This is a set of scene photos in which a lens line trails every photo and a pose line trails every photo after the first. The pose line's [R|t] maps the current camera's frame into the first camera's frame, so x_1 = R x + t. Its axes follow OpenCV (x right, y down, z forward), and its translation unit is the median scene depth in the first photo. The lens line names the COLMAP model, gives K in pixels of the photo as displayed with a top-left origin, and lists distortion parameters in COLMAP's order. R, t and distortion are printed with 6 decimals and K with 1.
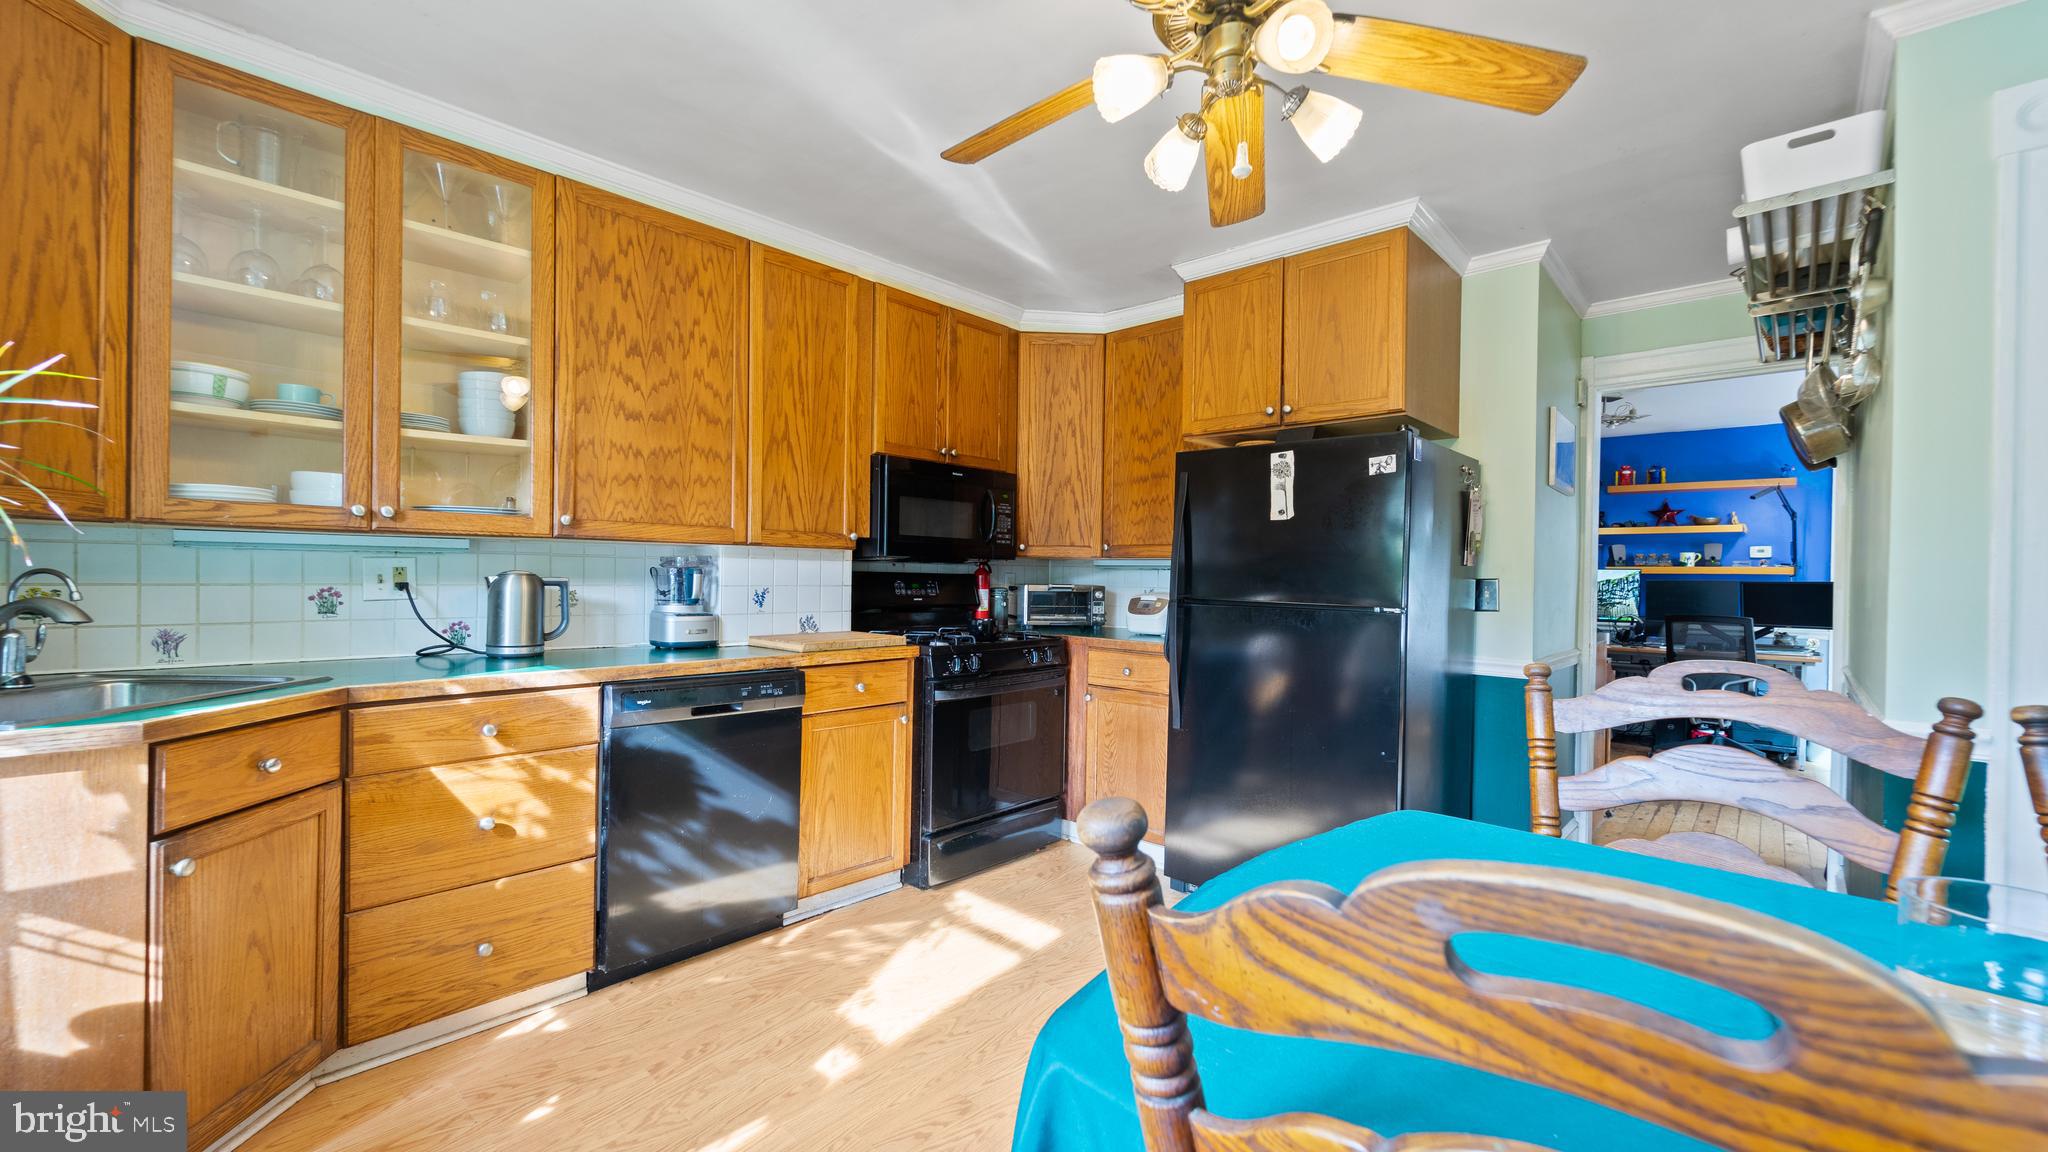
lens RADIAL K [[832.7, 0, 1018.7], [0, 832.7, 583.1], [0, 0, 1]] dist [0.000490, -0.000148]
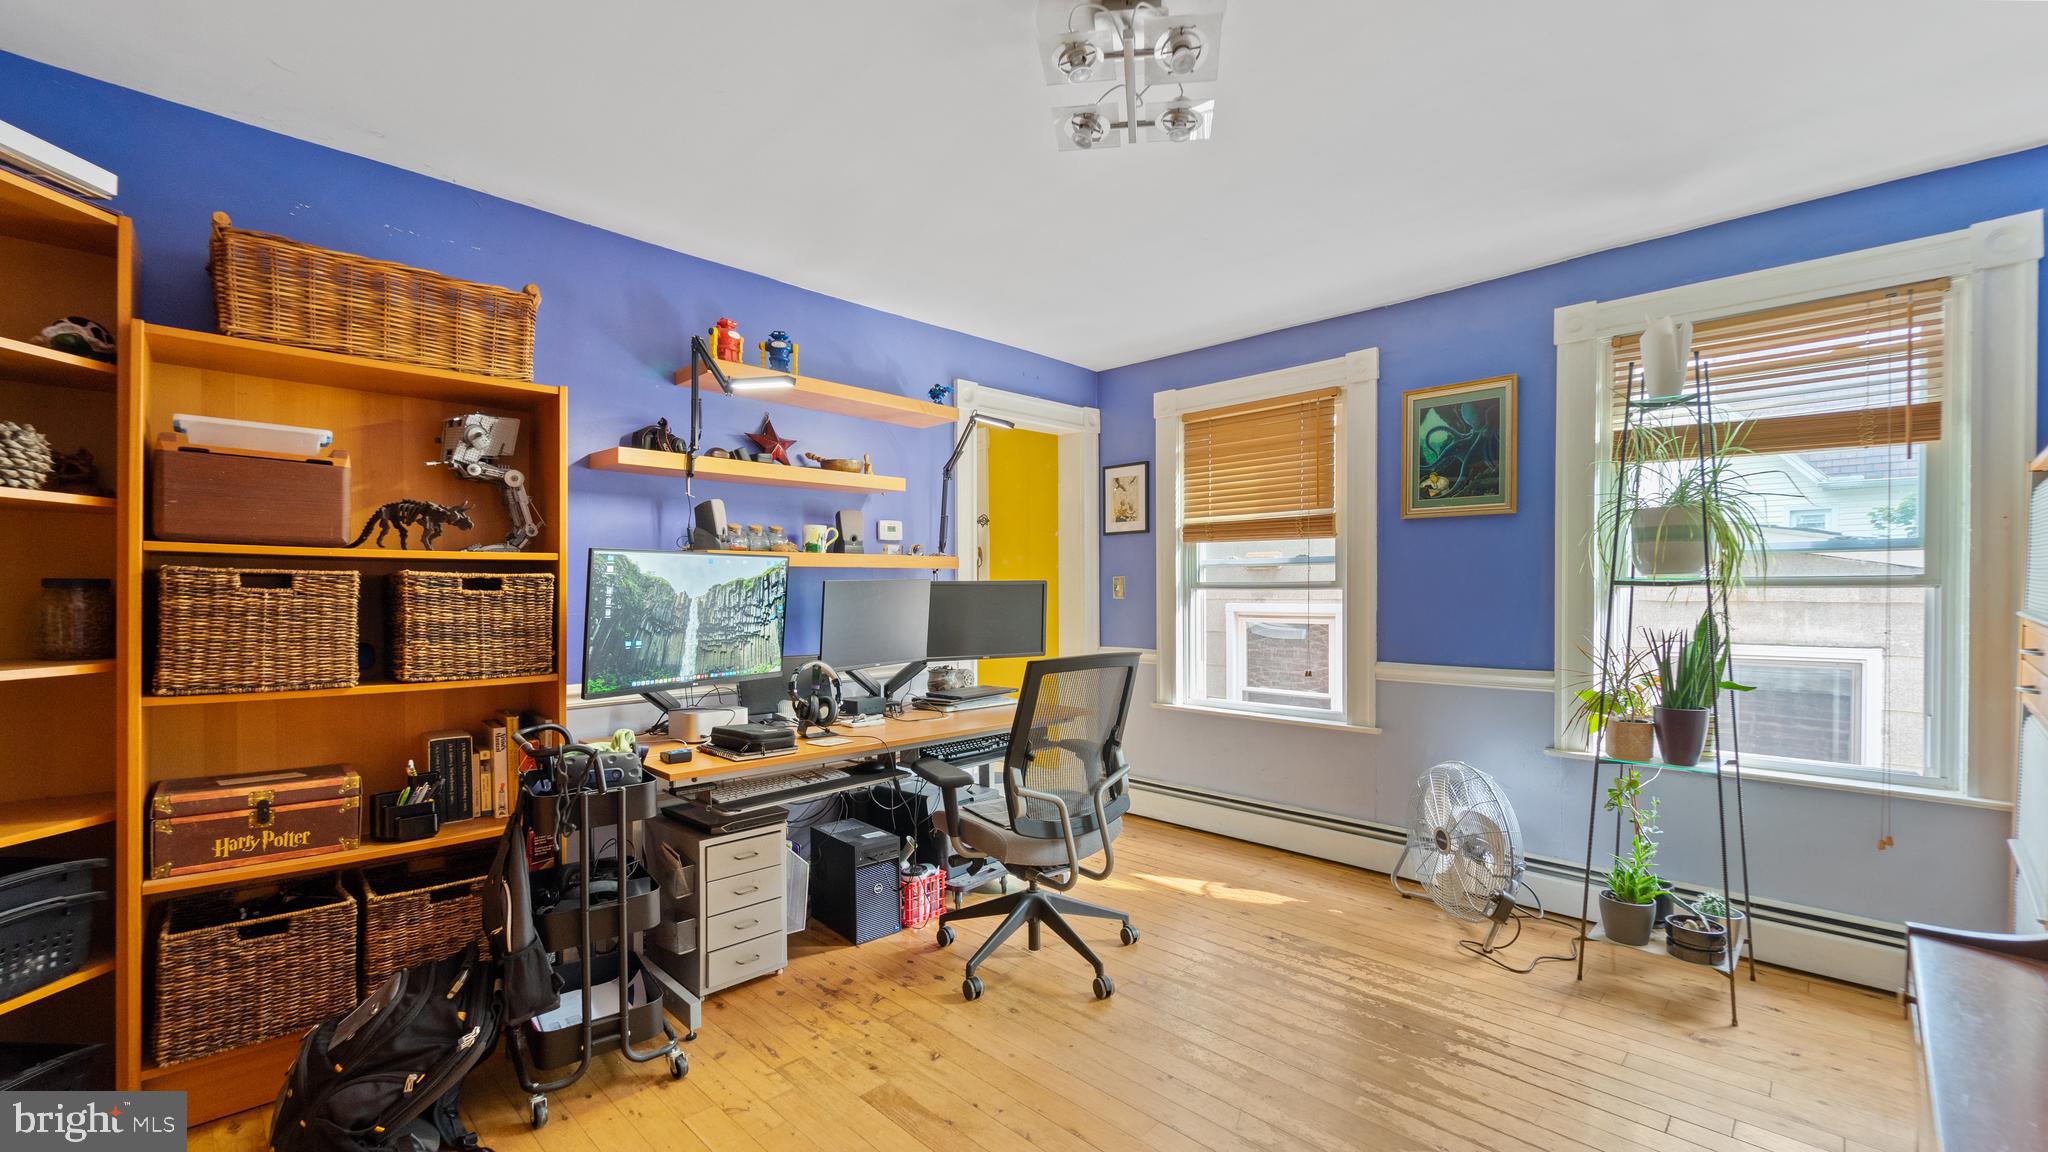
lens RADIAL K [[832.7, 0, 1018.7], [0, 832.7, 583.1], [0, 0, 1]] dist [0.000490, -0.000148]
pose [[0.050720, -0.010858, 0.998654, 0.303663], [0.005618, 0.999928, 0.010587, -0.006305], [-0.998697, 0.005073, 0.050778, 0.852258]]
